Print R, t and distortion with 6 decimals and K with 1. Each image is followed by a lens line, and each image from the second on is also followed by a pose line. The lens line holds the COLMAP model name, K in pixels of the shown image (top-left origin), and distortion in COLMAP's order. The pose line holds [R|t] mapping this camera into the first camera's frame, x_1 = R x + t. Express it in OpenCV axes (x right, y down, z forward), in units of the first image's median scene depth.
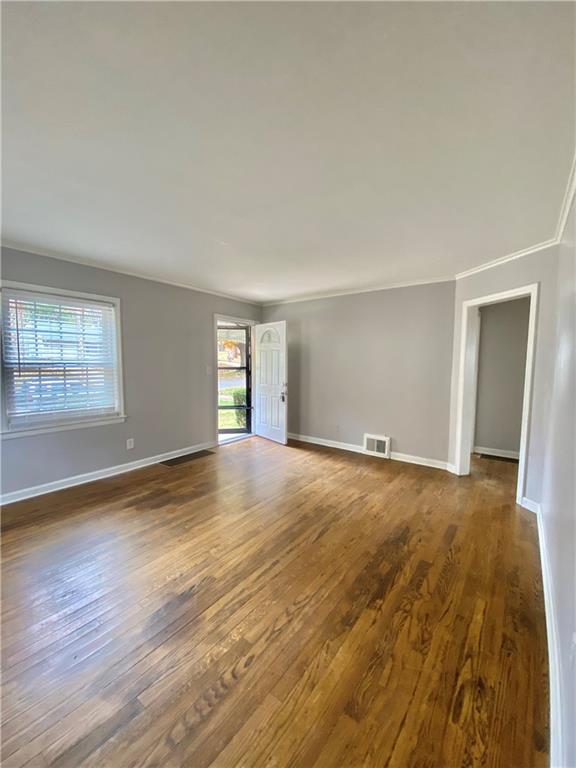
lens RADIAL K [[309.3, 0, 288.9], [0, 309.3, 384.6], [0, 0, 1]] dist [0.053578, -0.032763]
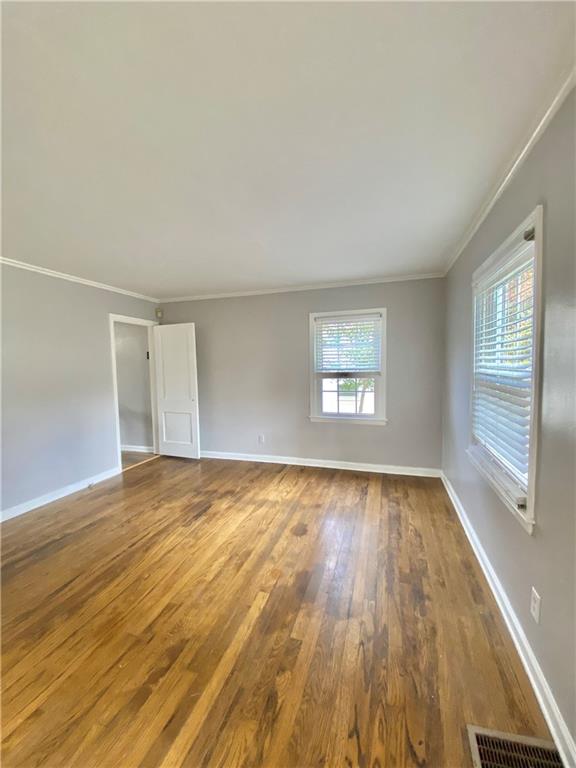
lens RADIAL K [[311.4, 0, 288.6], [0, 311.4, 383.0], [0, 0, 1]] dist [0.028230, -0.023555]
pose [[-0.947882, 0.028370, -0.317355, -0.187037], [-0.017479, 0.989898, 0.140702, -0.157912], [0.318140, 0.138916, -0.937811, 1.719764]]
